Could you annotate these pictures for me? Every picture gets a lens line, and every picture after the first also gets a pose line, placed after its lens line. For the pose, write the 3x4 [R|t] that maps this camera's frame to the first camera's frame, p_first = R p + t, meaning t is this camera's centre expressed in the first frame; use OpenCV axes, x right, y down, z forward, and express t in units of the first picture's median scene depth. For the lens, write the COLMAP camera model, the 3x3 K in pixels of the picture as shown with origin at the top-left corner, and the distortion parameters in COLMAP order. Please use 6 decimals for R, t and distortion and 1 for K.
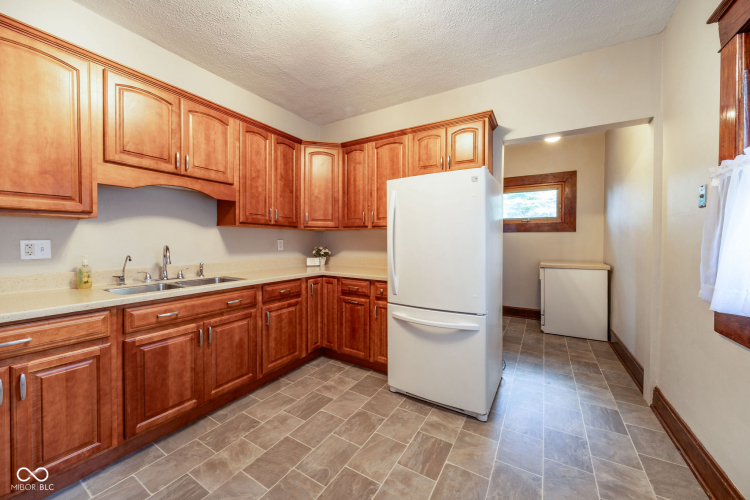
lens RADIAL K [[266.8, 0, 376.8], [0, 266.8, 245.2], [0, 0, 1]] dist [-0.000362, -0.000647]
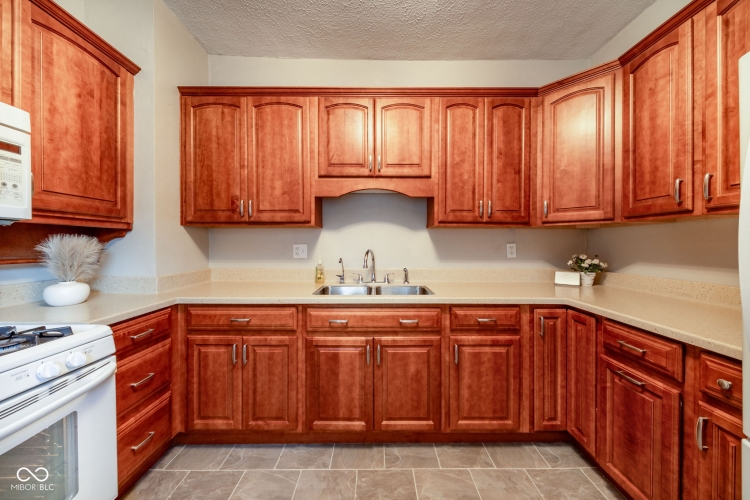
lens RADIAL K [[266.8, 0, 369.9], [0, 266.8, 245.8], [0, 0, 1]] dist [-0.000362, -0.000647]
pose [[0.530221, 0.000698, -0.847859, 0.065000], [-0.013094, 0.999887, -0.007365, -0.004947], [0.847759, 0.015007, 0.530170, 0.401373]]
